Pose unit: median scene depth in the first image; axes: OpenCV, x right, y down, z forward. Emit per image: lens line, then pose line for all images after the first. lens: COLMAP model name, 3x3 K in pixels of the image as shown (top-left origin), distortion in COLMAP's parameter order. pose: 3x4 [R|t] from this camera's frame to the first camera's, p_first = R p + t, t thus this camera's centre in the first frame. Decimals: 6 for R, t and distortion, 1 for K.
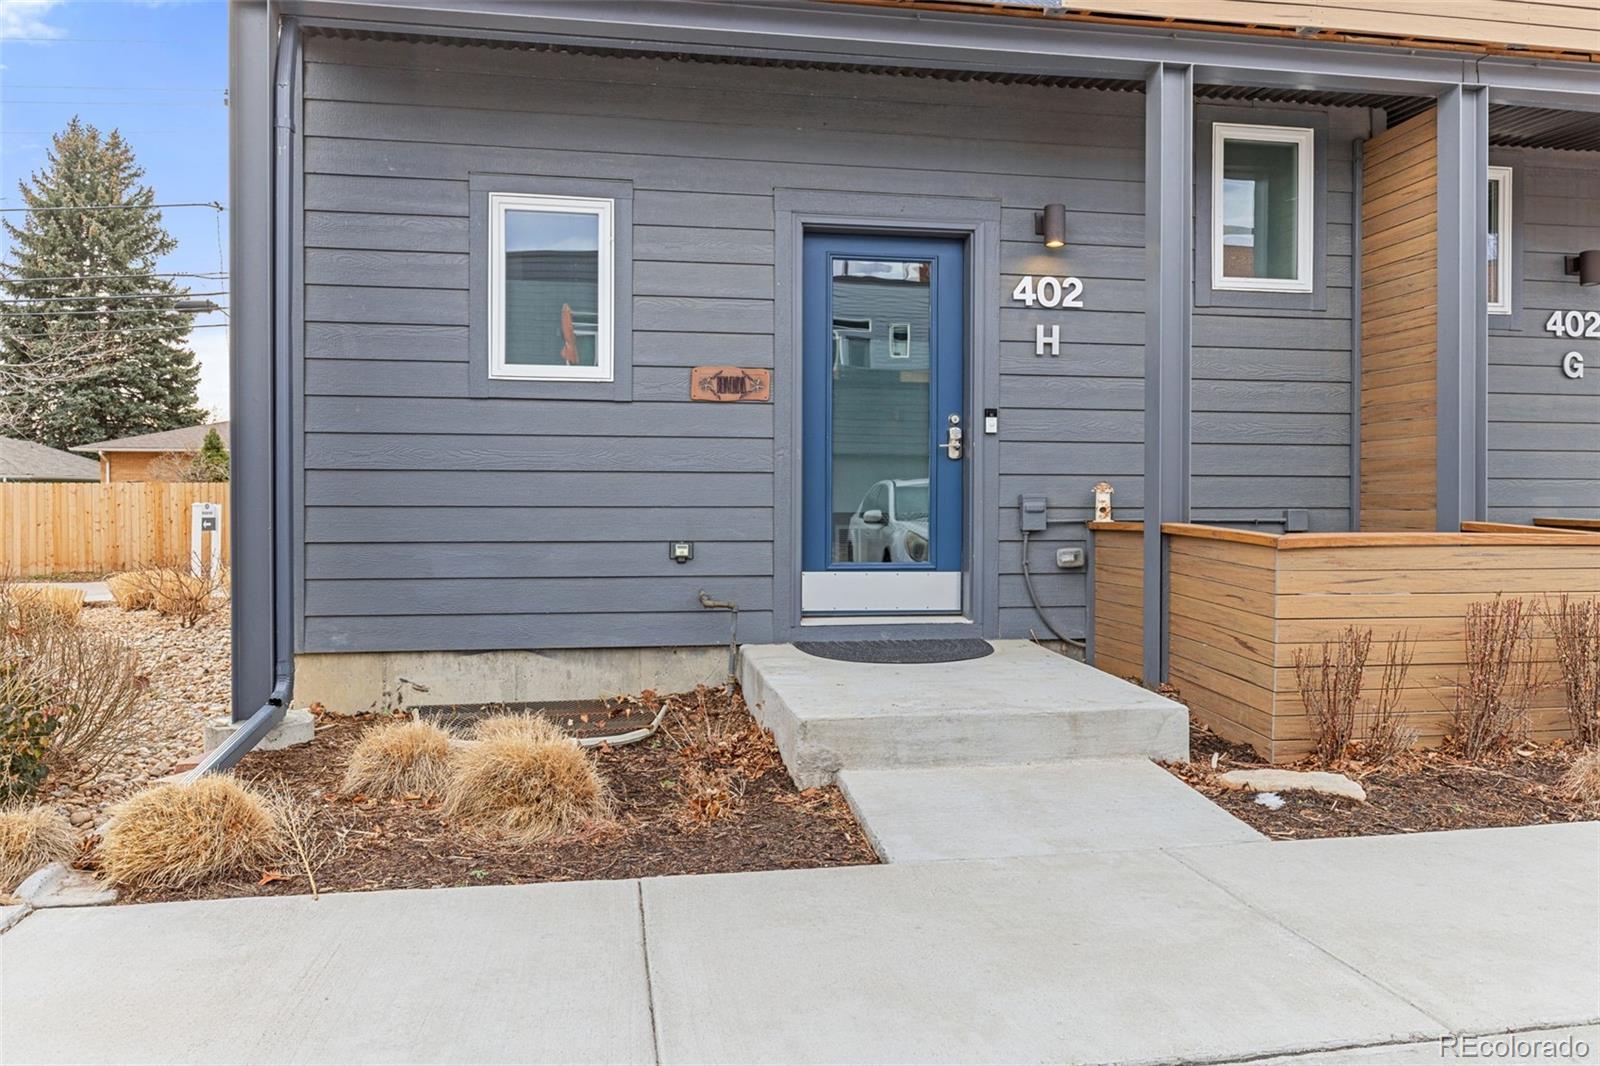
lens RADIAL K [[1138.2, 0, 800.0], [0, 1138.2, 533.0], [0, 0, 1]] dist [-0.003954, -0.002997]
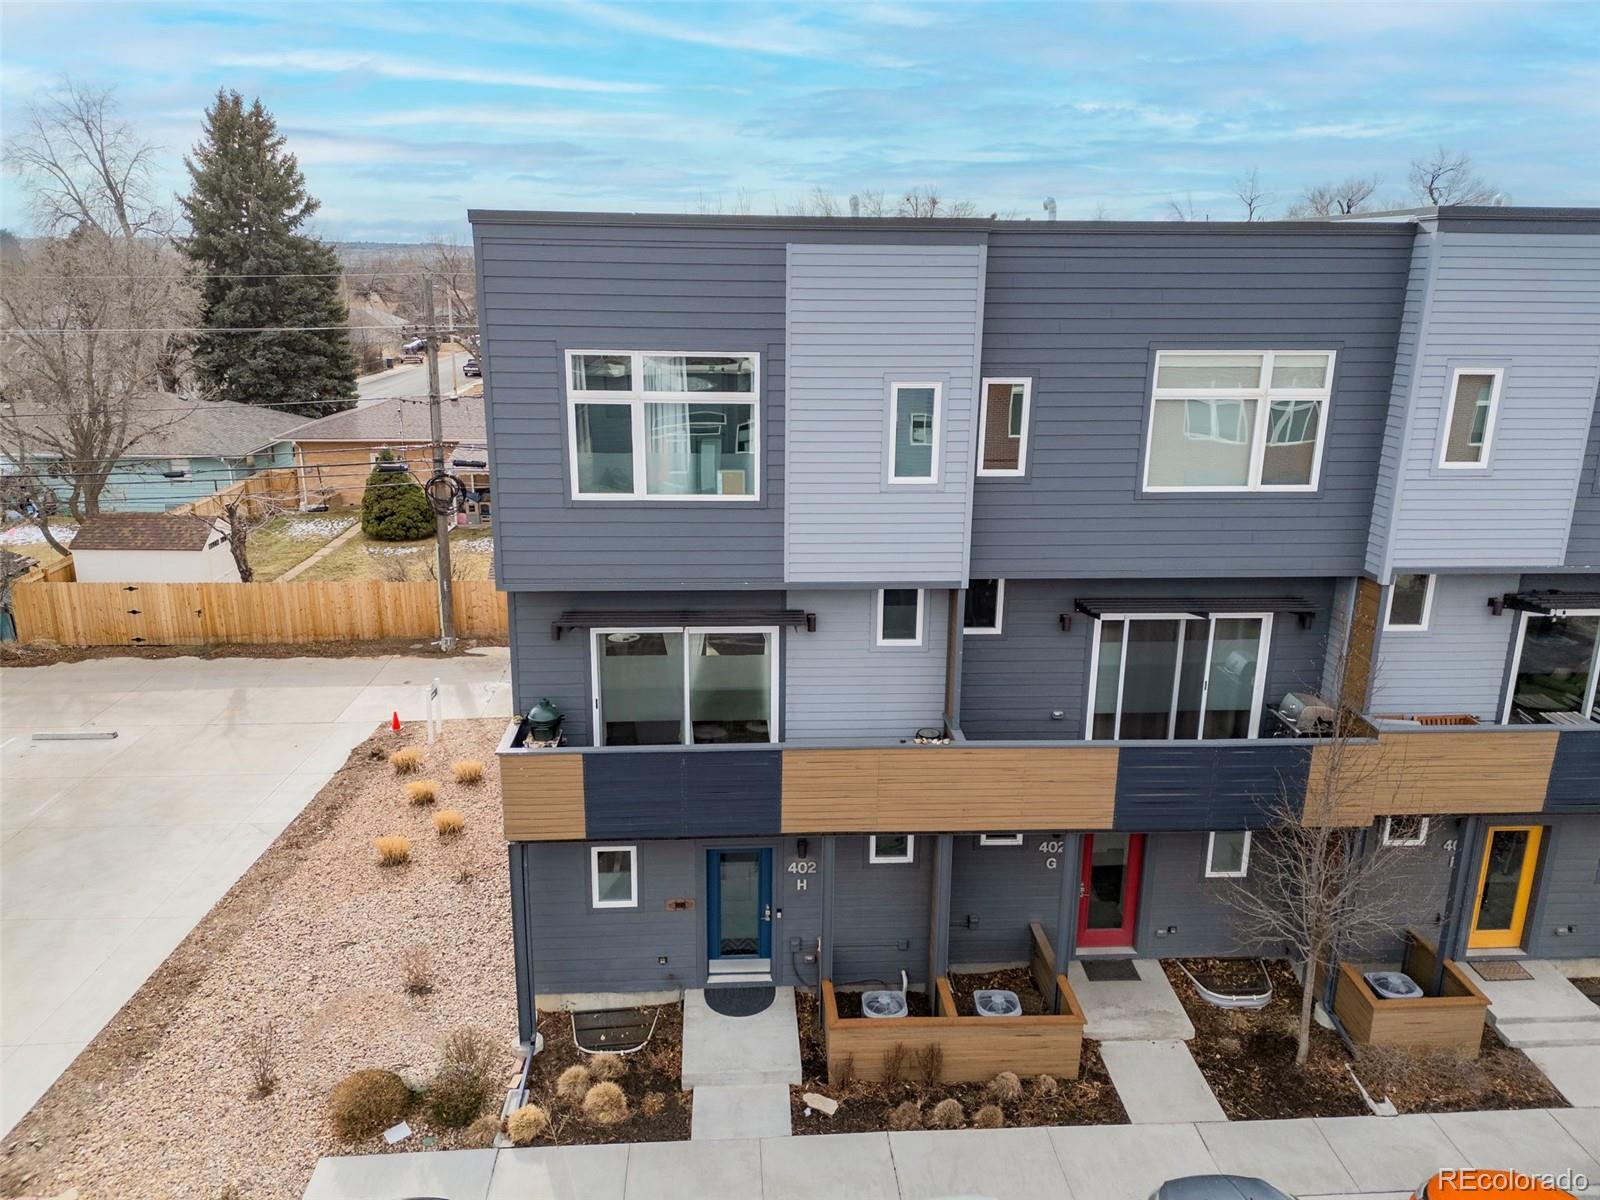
lens RADIAL K [[1159.5, 0, 800.0], [0, 1159.5, 600.0], [0, 0, 1]] dist [0.071683, -0.068946]
pose [[0.994462, 0.040108, -0.097143, 0.445170], [-0.013044, 0.964271, 0.264596, -1.503660], [0.104285, -0.261863, 0.959454, -1.392741]]
